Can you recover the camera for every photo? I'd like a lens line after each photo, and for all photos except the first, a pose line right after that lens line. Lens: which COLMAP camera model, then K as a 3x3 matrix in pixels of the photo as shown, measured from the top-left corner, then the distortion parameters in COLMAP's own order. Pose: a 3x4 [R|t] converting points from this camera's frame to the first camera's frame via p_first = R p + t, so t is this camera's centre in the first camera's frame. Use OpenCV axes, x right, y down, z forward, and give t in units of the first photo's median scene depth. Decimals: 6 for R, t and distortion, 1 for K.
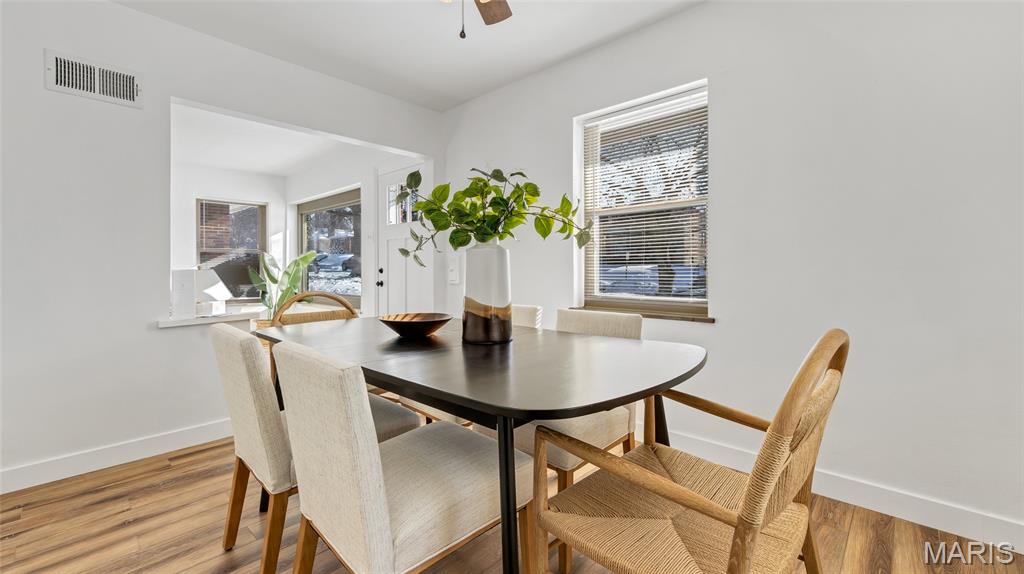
lens RADIAL K [[420.5, 0, 512.0], [0, 420.5, 287.0], [0, 0, 1]] dist [0.065955, -0.000075]
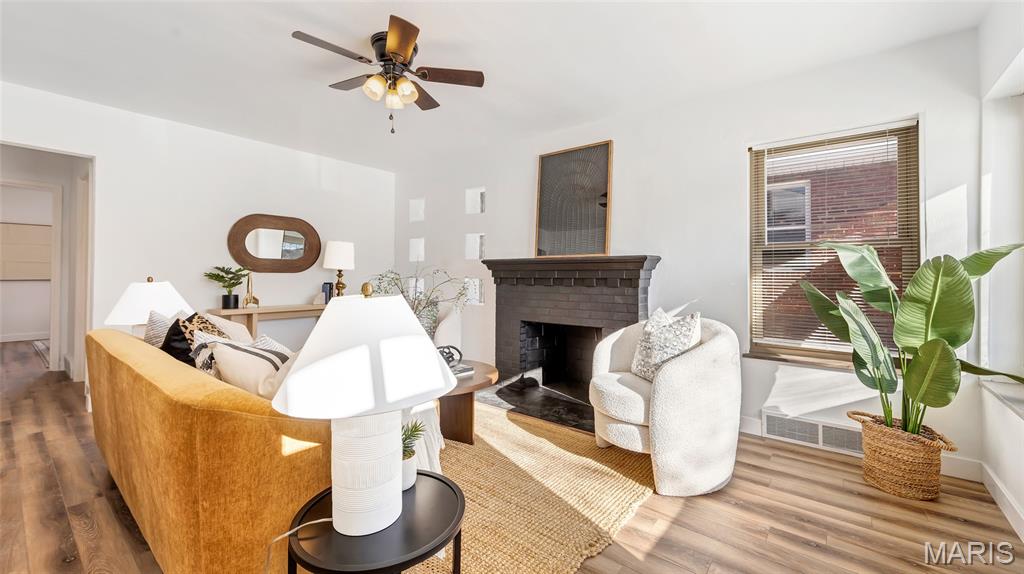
lens RADIAL K [[416.1, 0, 513.7], [0, 416.1, 264.1], [0, 0, 1]] dist [0.001519, -0.000354]
pose [[0.055781, -0.022316, -0.998194, -0.219983], [-0.052080, 0.998324, -0.025229, -0.034100], [0.997084, 0.053393, 0.054525, 0.632996]]
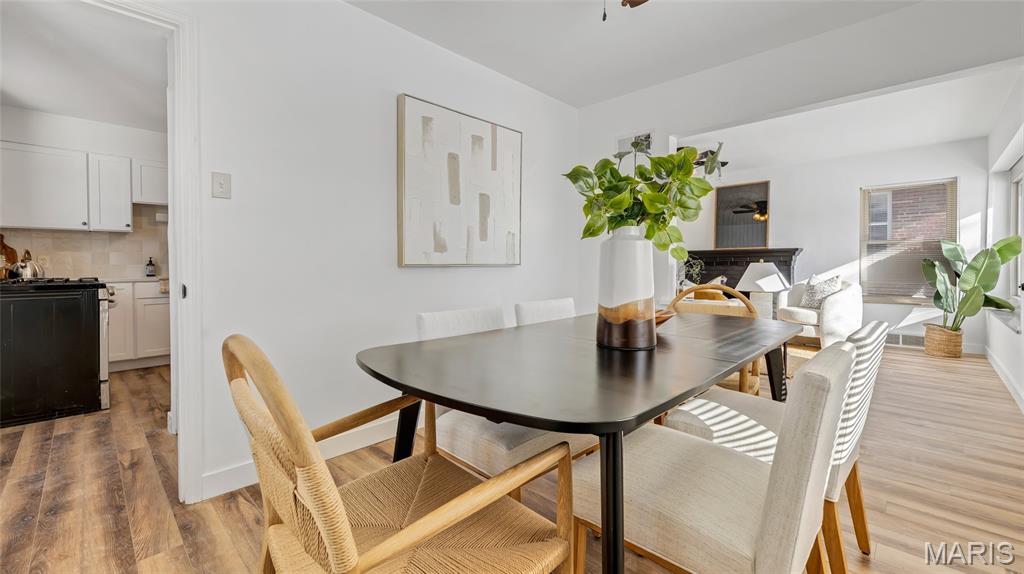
lens RADIAL K [[416.1, 0, 513.7], [0, 416.1, 264.1], [0, 0, 1]] dist [0.001519, -0.000354]
pose [[-0.041046, 0.006828, -0.999134, 0.225647], [-0.041706, 0.999093, 0.008541, -0.011450], [0.998286, 0.042021, -0.040724, 0.237962]]
